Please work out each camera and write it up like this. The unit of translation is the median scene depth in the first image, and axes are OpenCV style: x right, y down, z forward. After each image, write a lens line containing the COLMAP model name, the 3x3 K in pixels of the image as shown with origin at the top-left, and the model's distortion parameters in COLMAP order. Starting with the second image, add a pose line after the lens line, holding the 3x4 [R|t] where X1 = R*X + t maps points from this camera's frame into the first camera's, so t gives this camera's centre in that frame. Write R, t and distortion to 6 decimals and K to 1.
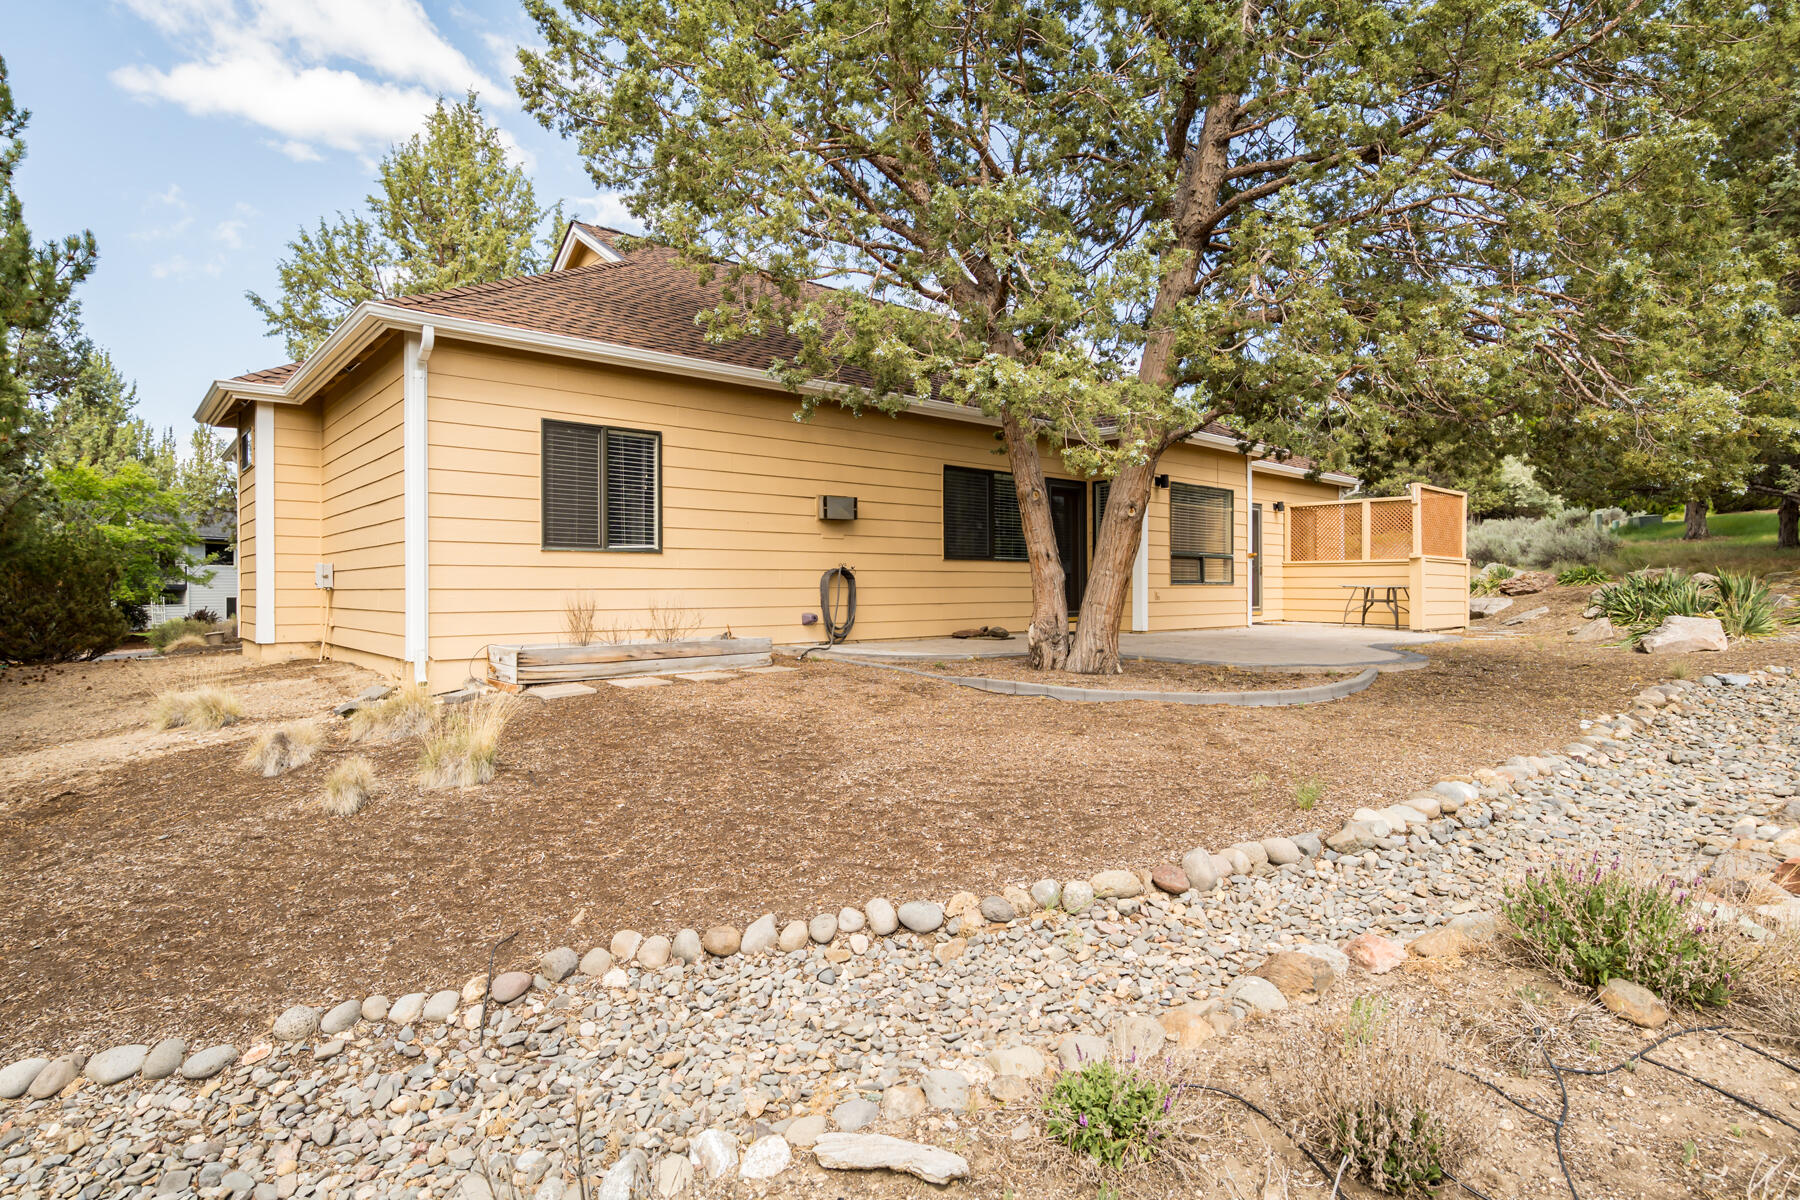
lens RADIAL K [[935.5, 0, 900.0], [0, 935.5, 600.0], [0, 0, 1]] dist [-0.031610, 0.014399]
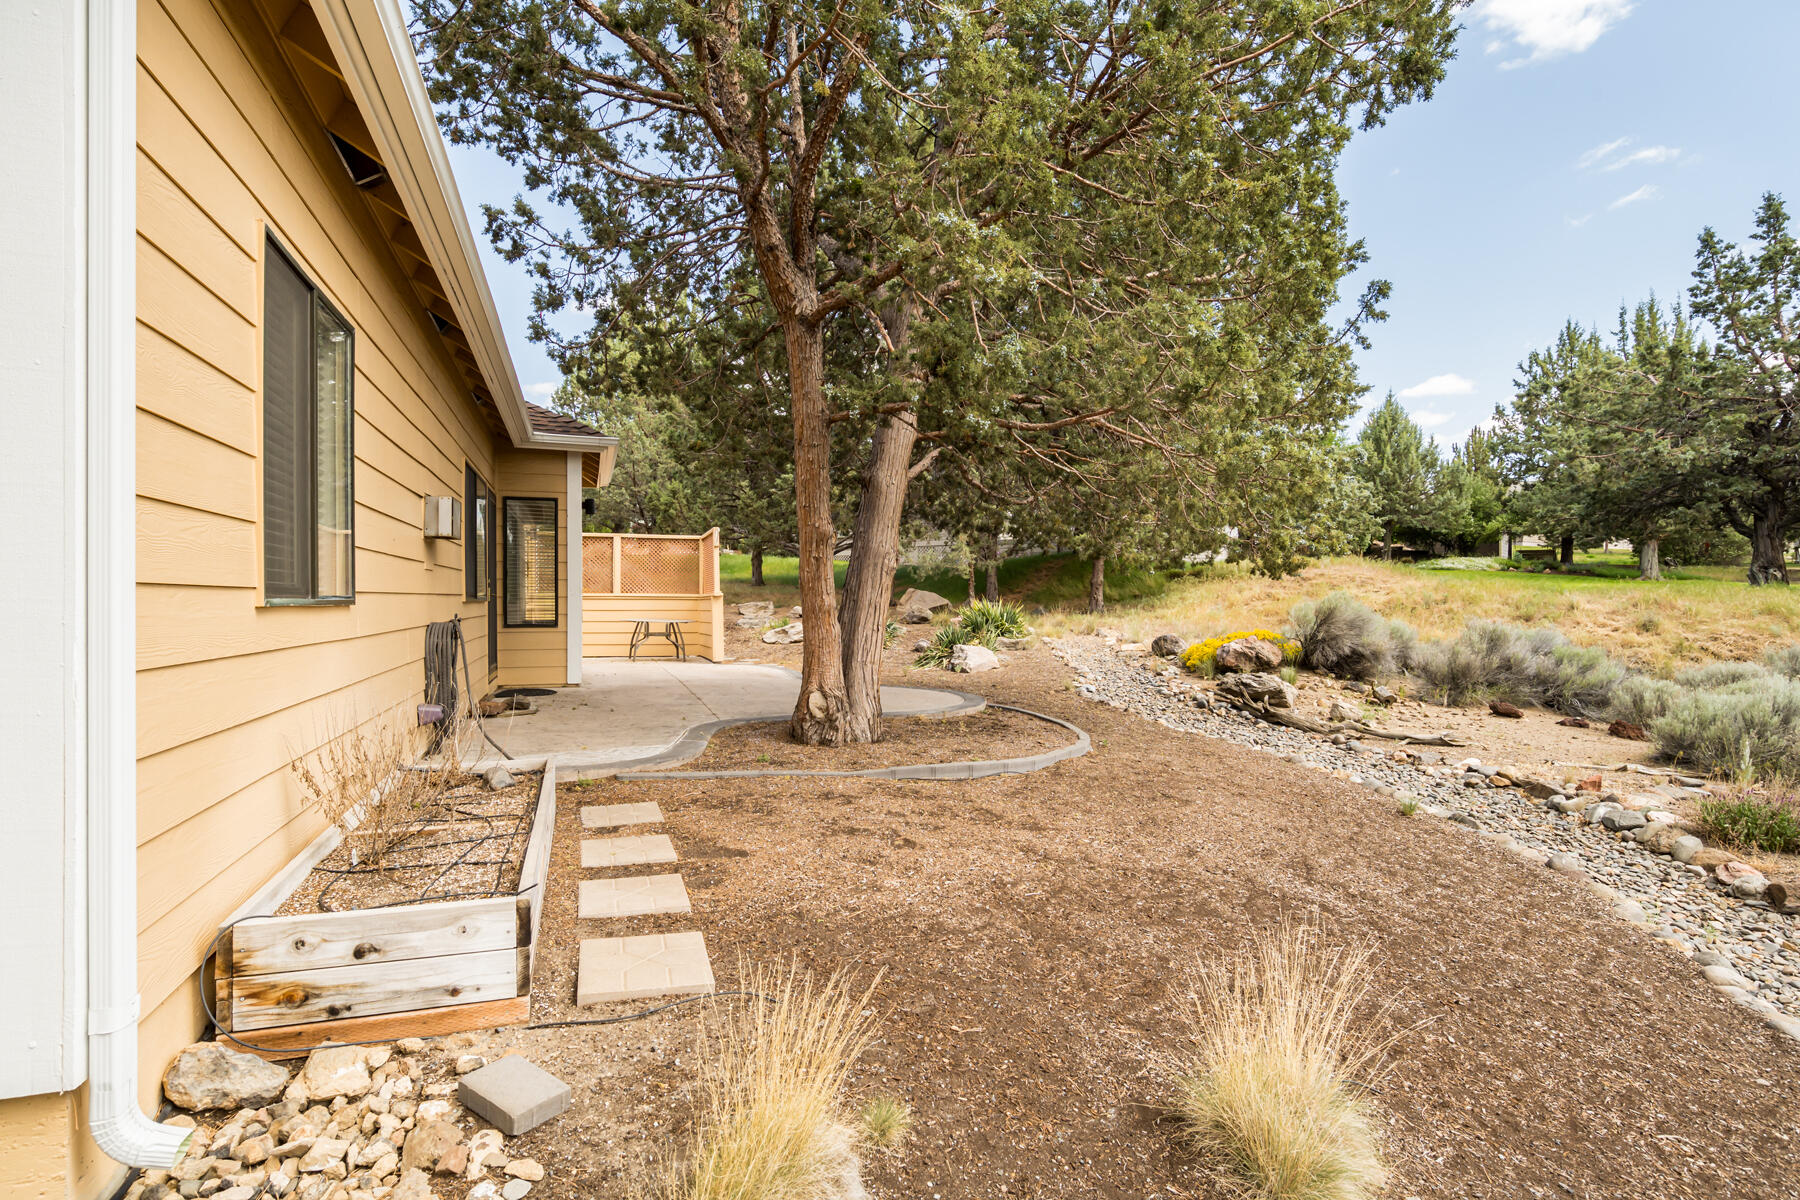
lens RADIAL K [[935.5, 0, 900.0], [0, 935.5, 600.0], [0, 0, 1]] dist [-0.031610, 0.014399]
pose [[0.382748, 0.000997, 0.923852, -0.610196], [0.011508, 0.999917, -0.005847, -0.051172], [-0.923781, 0.012870, 0.382704, 0.652854]]
